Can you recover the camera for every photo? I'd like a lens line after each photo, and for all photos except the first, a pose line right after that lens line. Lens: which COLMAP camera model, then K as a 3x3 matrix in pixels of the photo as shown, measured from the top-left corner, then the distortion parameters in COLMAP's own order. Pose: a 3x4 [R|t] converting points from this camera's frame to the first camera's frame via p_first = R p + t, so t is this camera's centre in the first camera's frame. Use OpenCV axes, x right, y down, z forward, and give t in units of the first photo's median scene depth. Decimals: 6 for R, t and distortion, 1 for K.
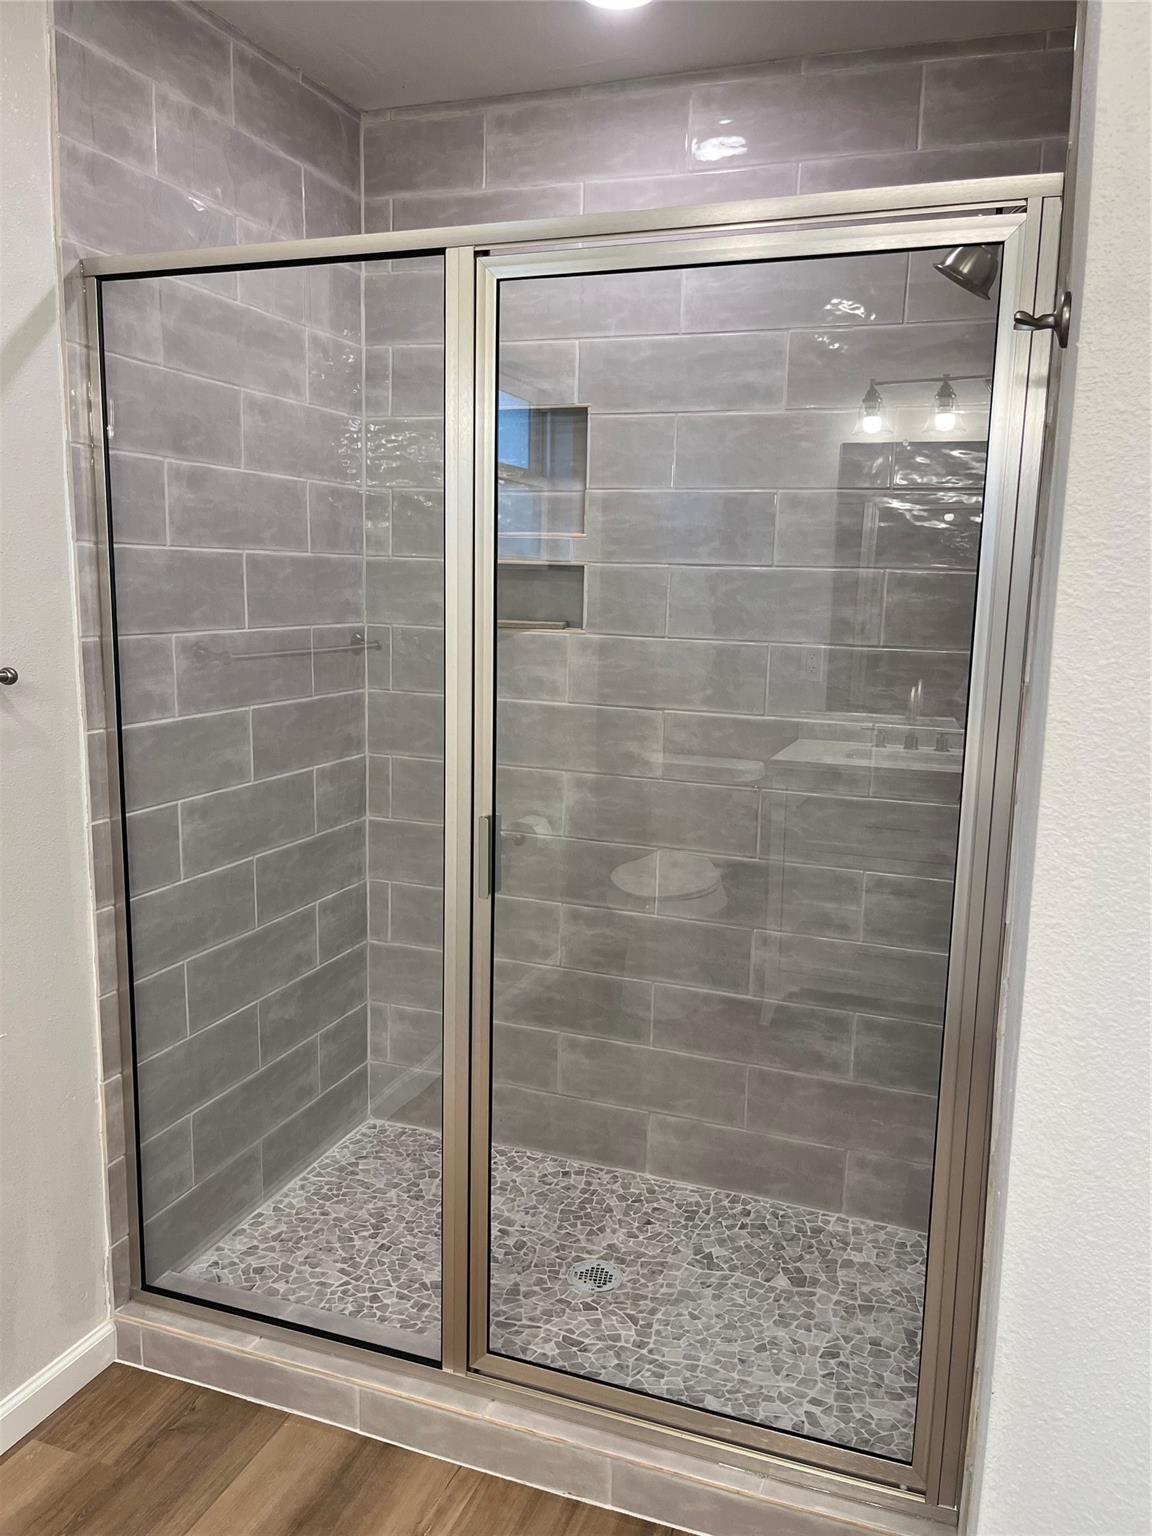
lens RADIAL K [[1162.7, 0, 588.3], [0, 1162.7, 776.5], [0, 0, 1]] dist [0.063876, -0.085124]
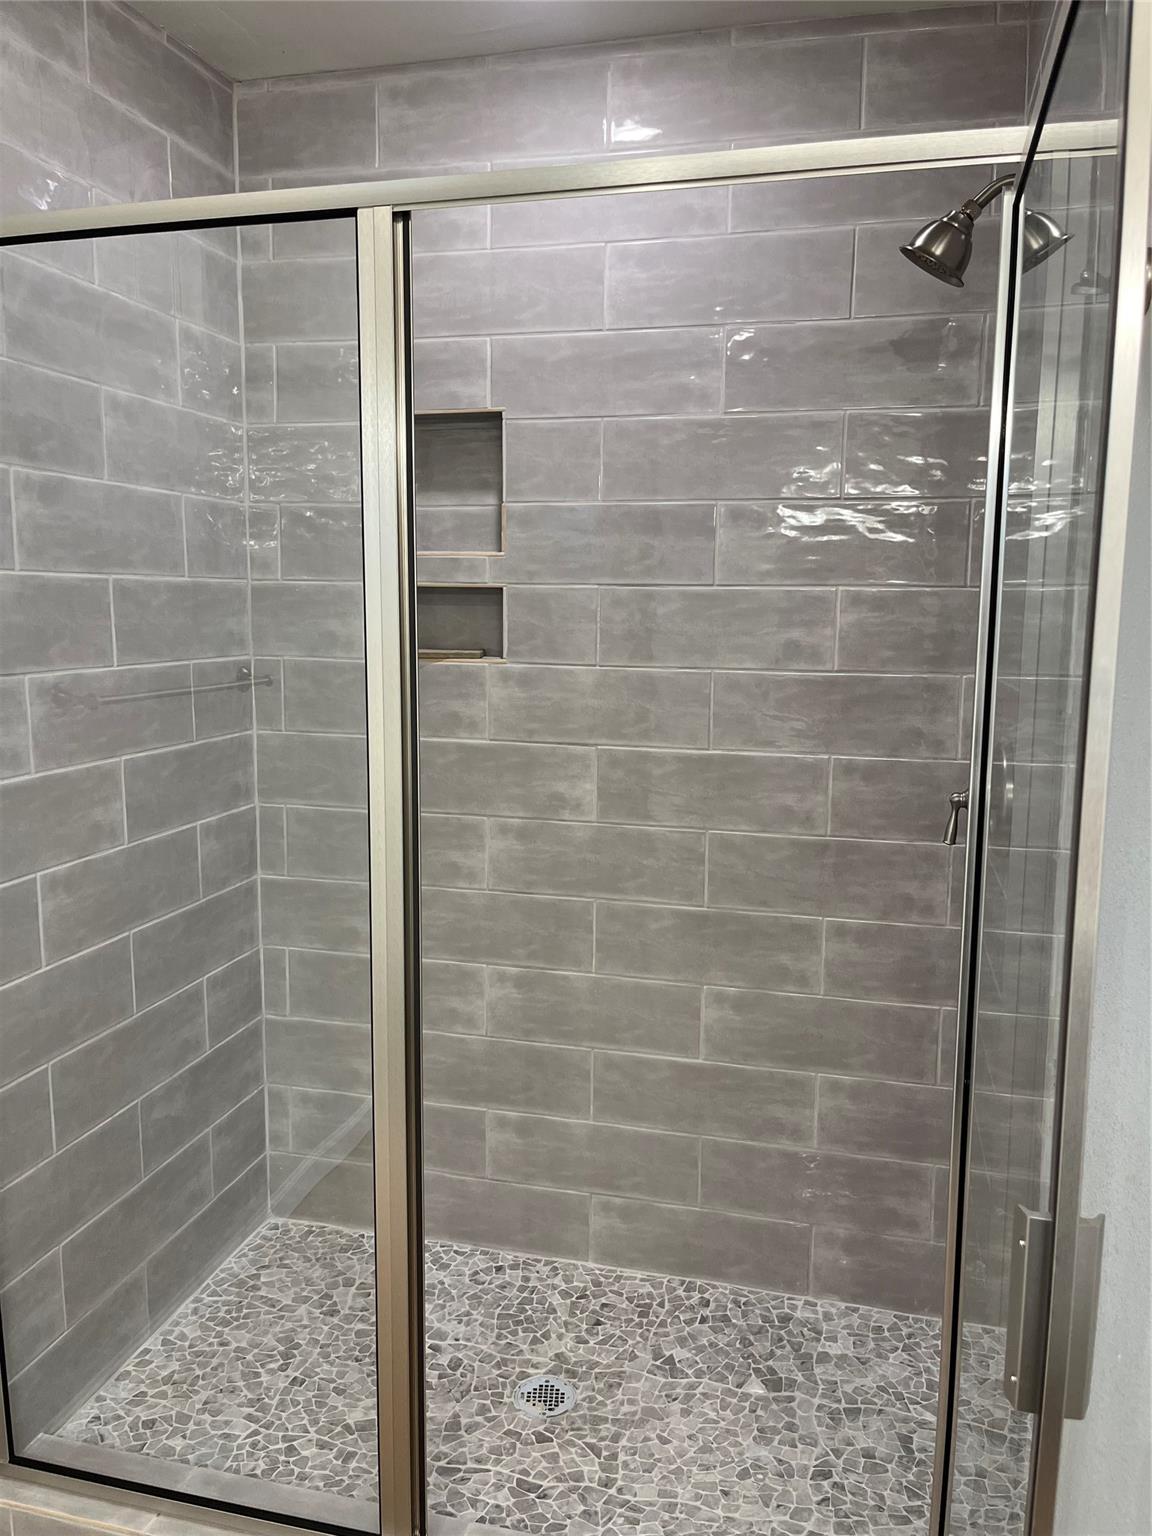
lens RADIAL K [[1162.7, 0, 575.8], [0, 1162.7, 775.5], [0, 0, 1]] dist [0.063876, -0.085124]
pose [[0.994689, -0.030229, 0.098390, -0.042110], [0.032325, 0.999282, -0.019772, -0.017808], [-0.097722, 0.022848, 0.994951, 0.111922]]
